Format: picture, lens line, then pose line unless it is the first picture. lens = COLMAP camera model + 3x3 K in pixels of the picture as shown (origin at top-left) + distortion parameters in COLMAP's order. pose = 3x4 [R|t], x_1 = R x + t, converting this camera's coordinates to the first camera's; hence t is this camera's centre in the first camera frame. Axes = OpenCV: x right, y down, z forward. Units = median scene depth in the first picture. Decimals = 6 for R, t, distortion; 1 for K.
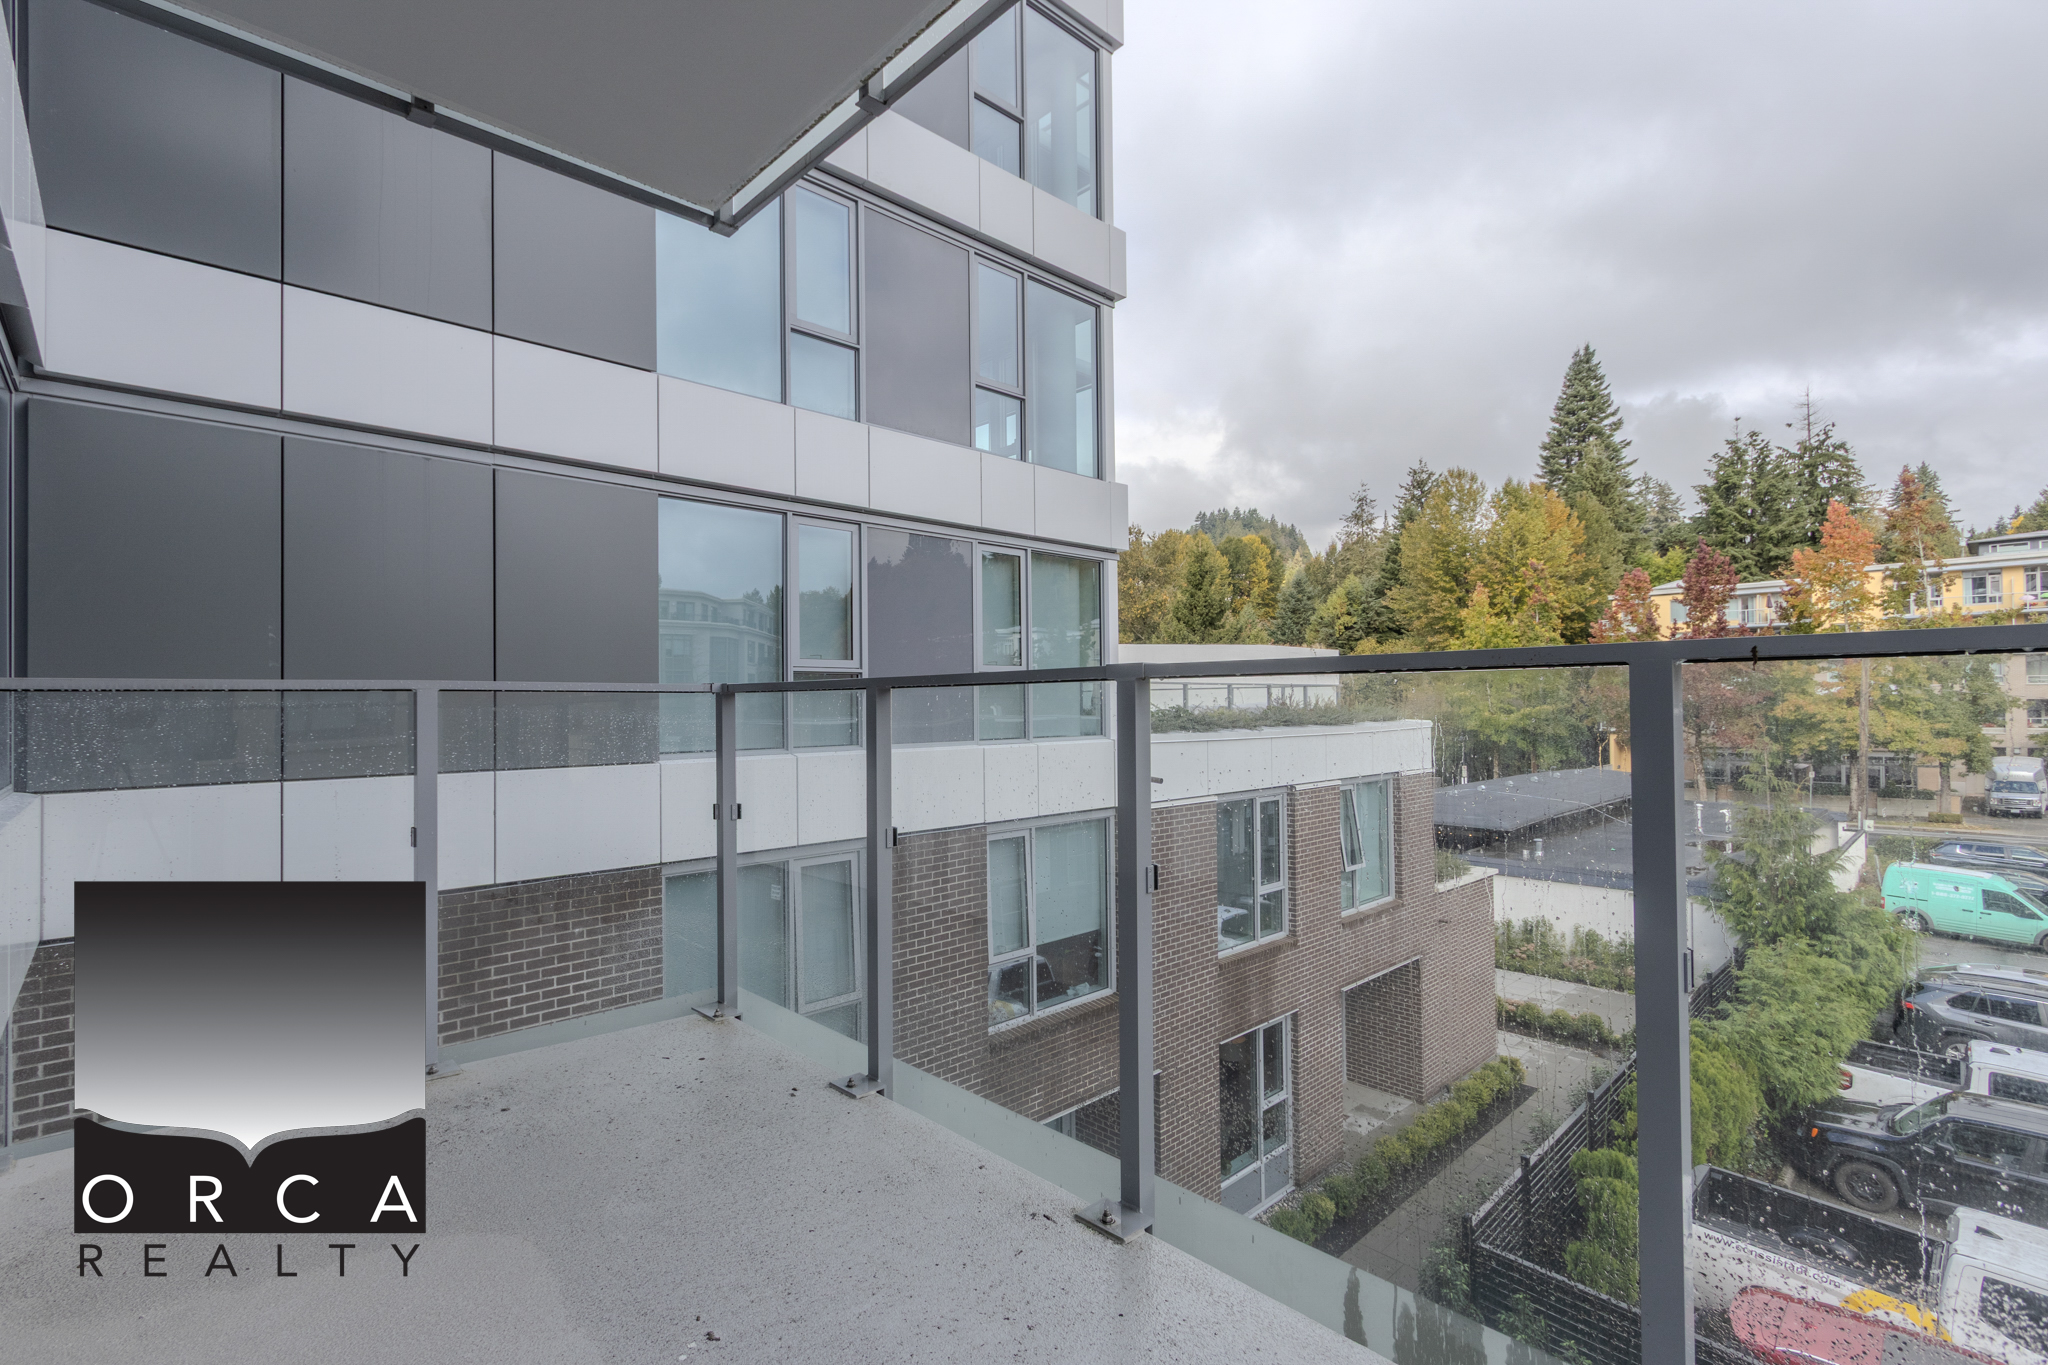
lens RADIAL K [[930.2, 0, 1007.7], [0, 930.2, 689.7], [0, 0, 1]] dist [0.006477, -0.002723]
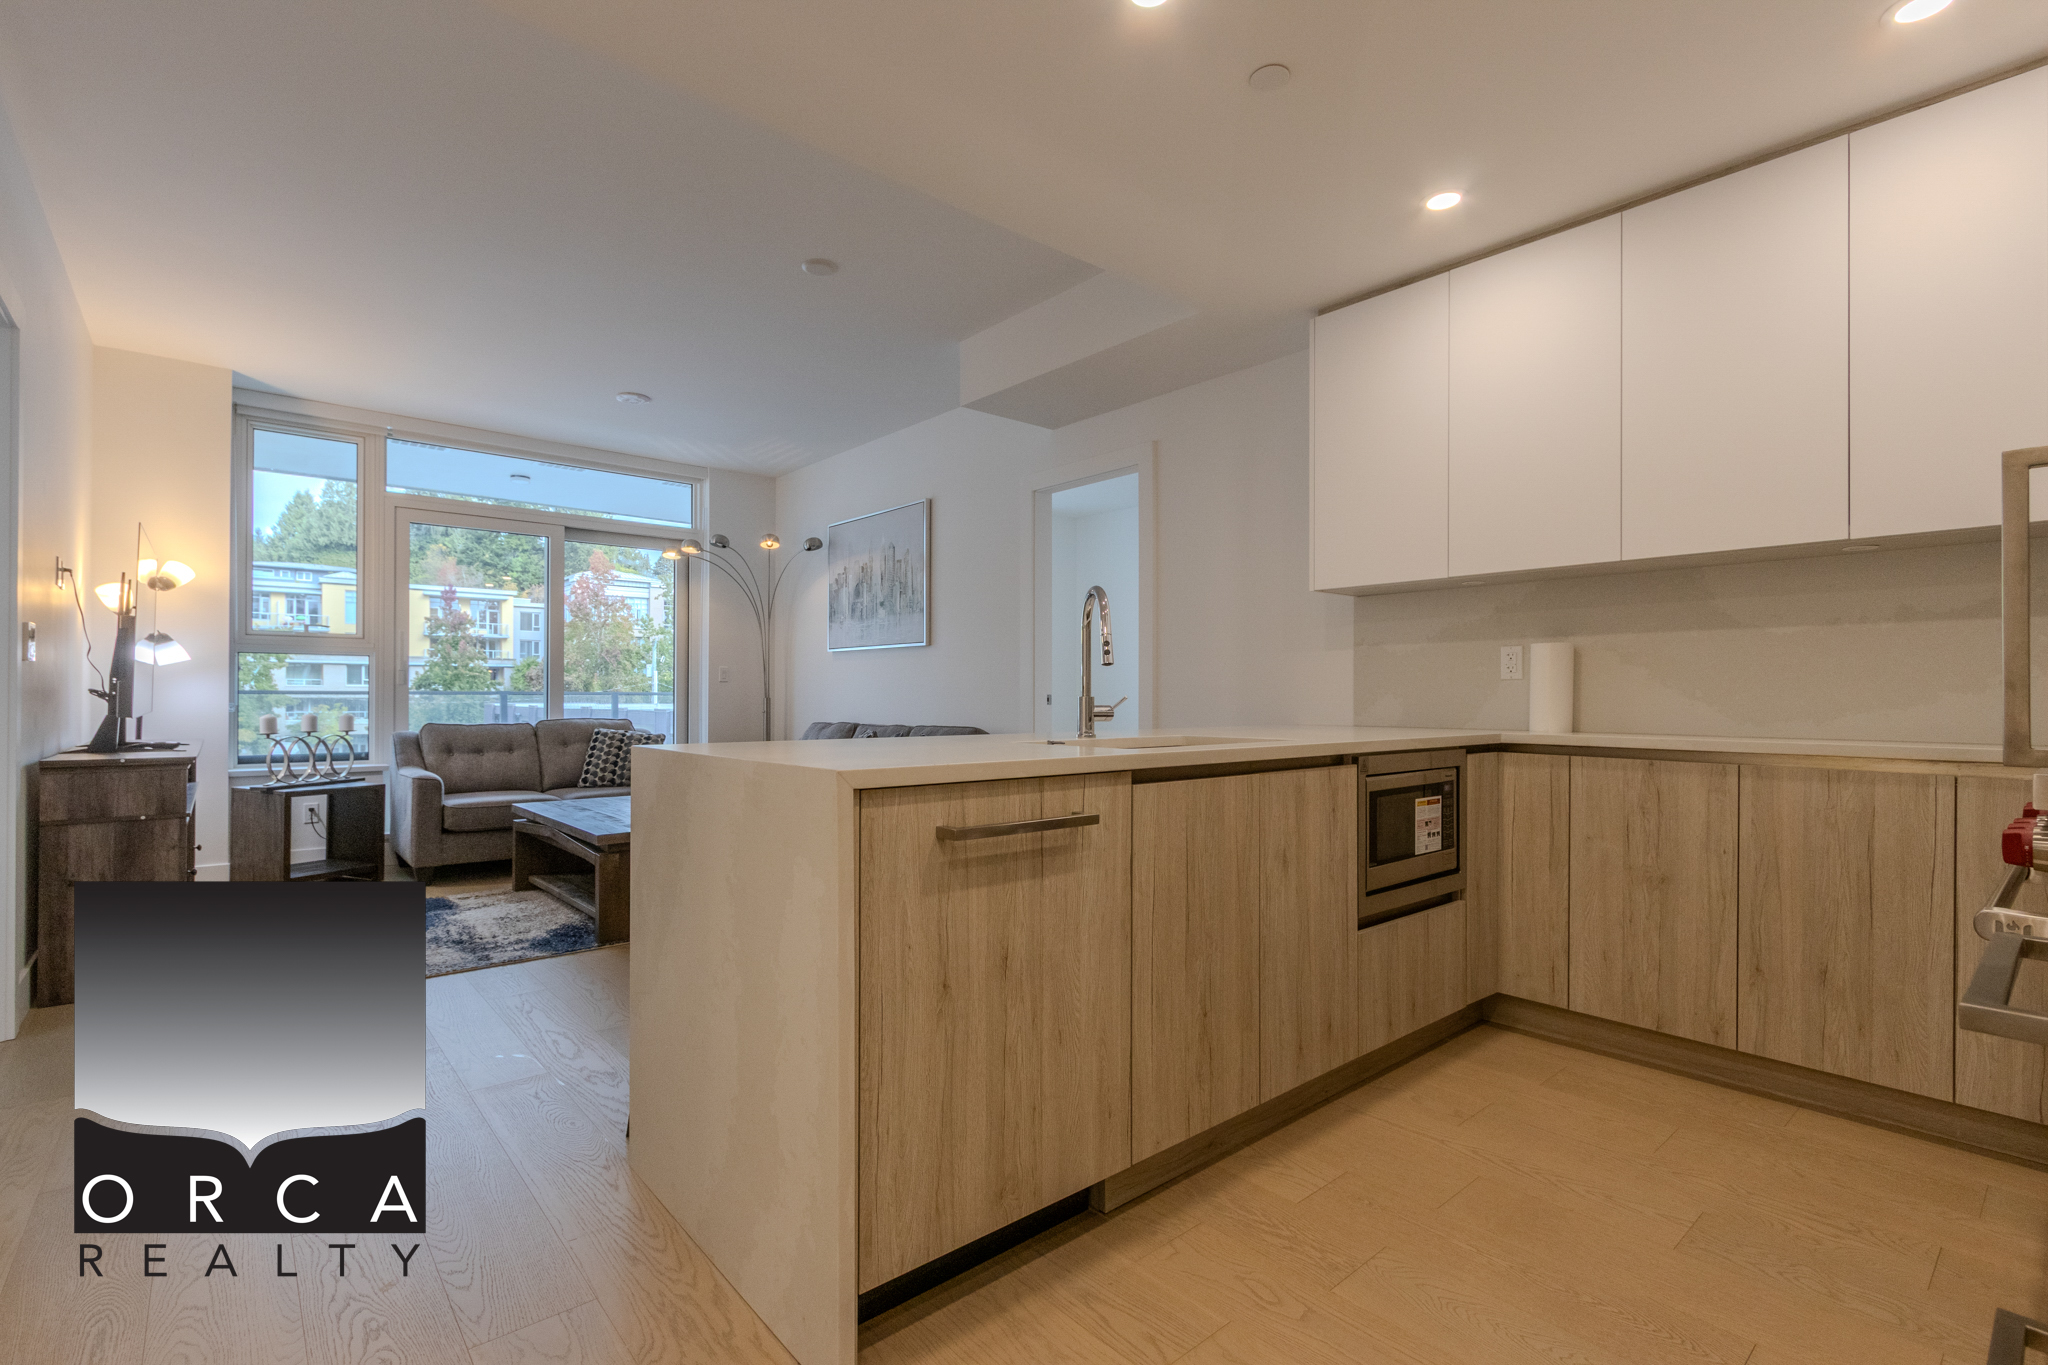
lens RADIAL K [[930.2, 0, 1006.1], [0, 930.2, 691.1], [0, 0, 1]] dist [0.006477, -0.002723]
pose [[0.049891, 0.013812, 0.998659, -0.104903], [-0.018340, 0.999748, -0.012911, -0.000284], [-0.998586, -0.017671, 0.050132, -0.038614]]
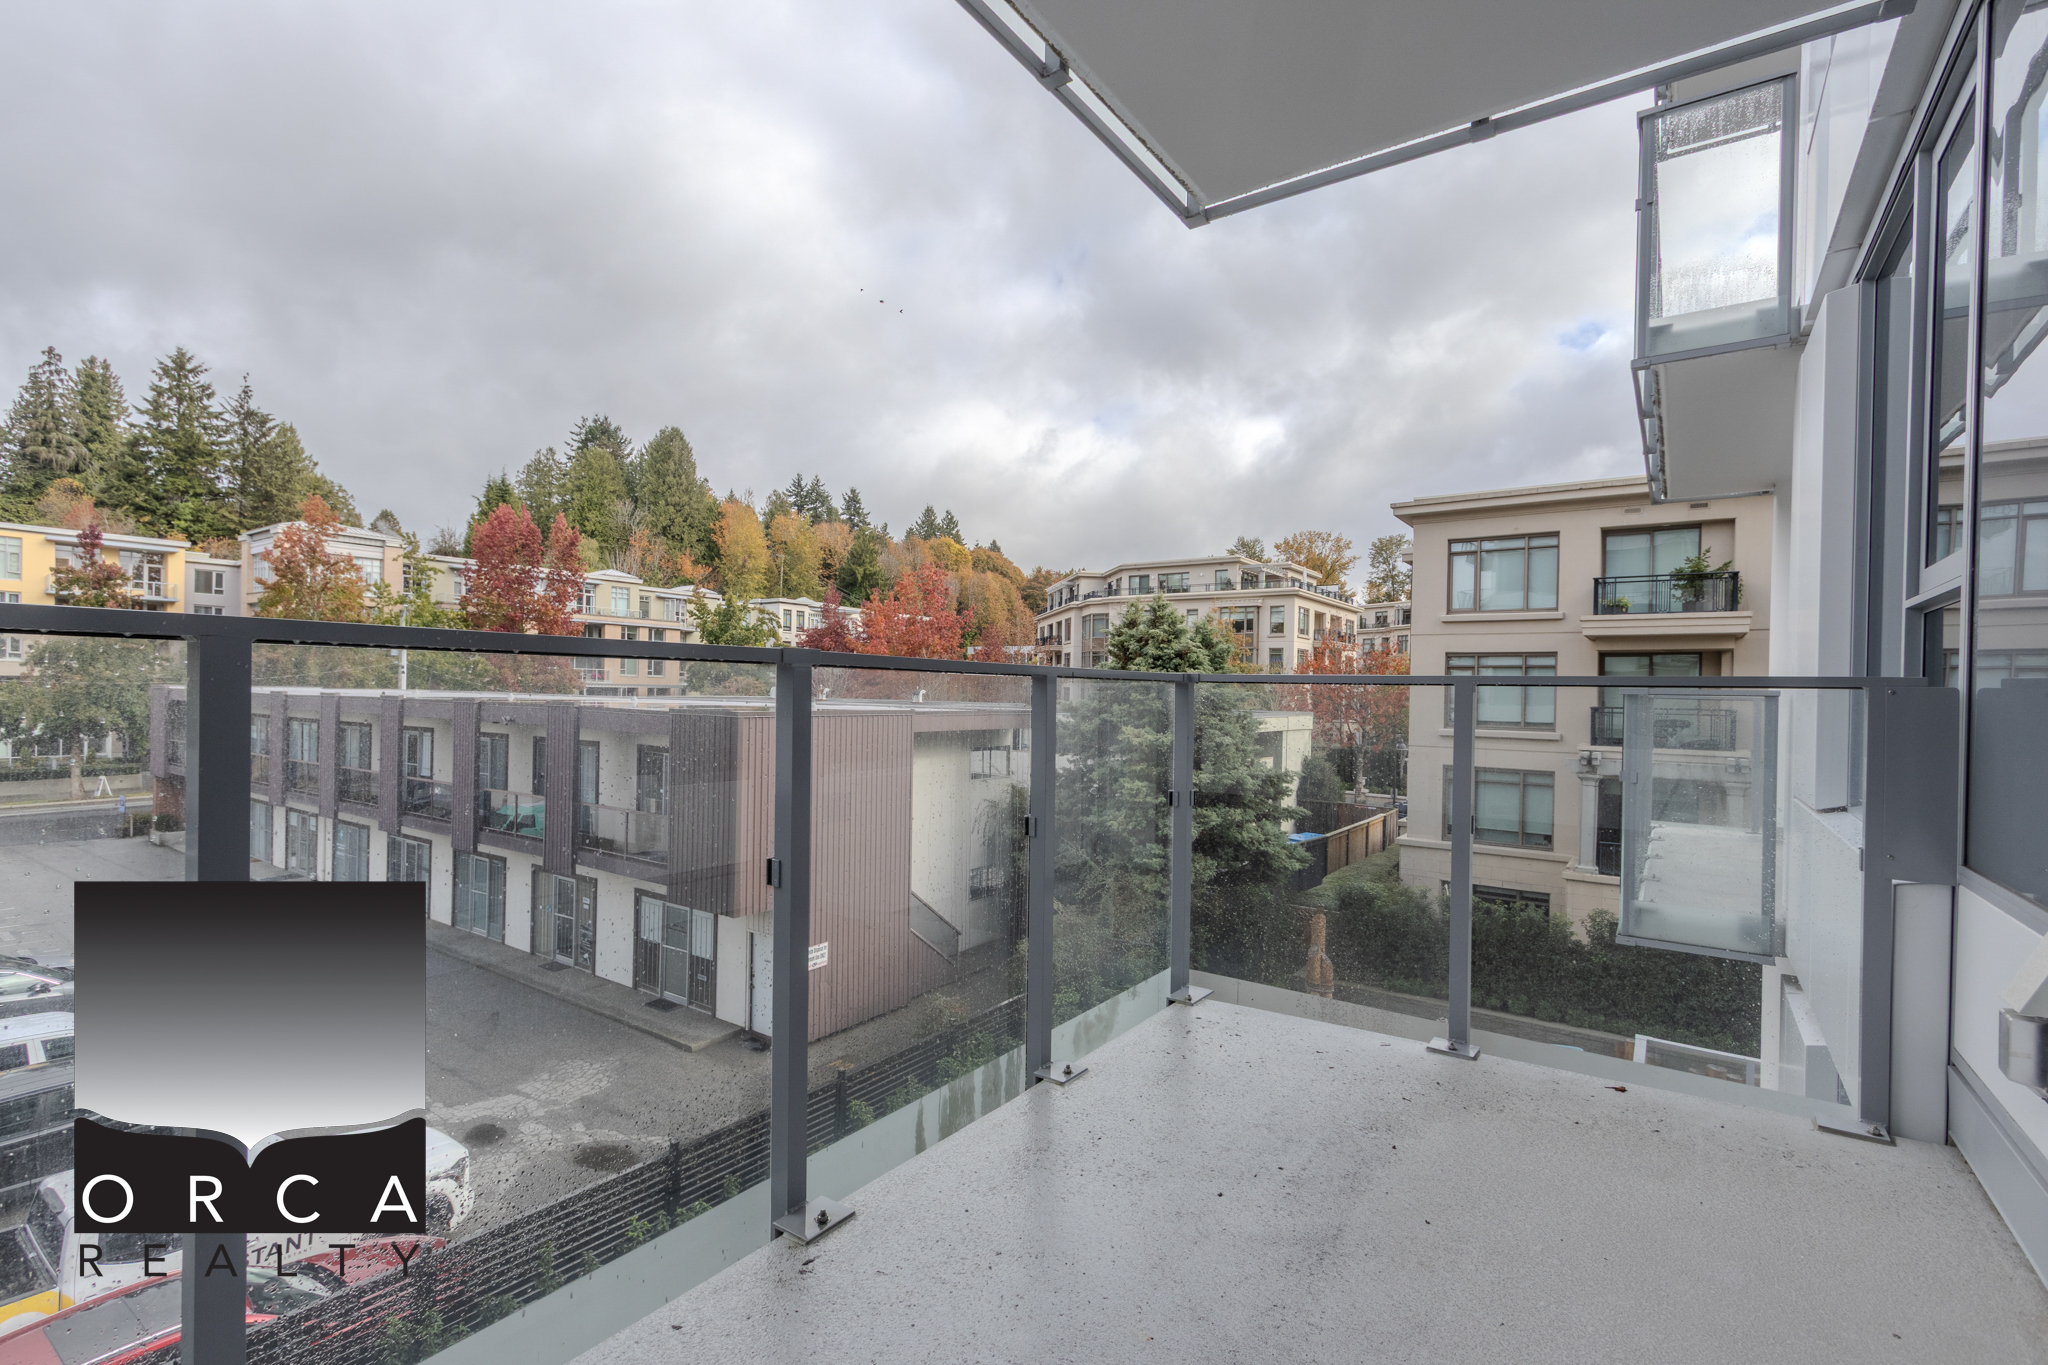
lens RADIAL K [[930.2, 0, 1000.3], [0, 930.2, 692.8], [0, 0, 1]] dist [0.006477, -0.002723]
pose [[-0.193573, 0.003176, 0.981081, -0.022702], [-0.032379, 0.999429, -0.009624, 0.000838], [-0.980551, -0.033630, -0.193360, 0.026725]]
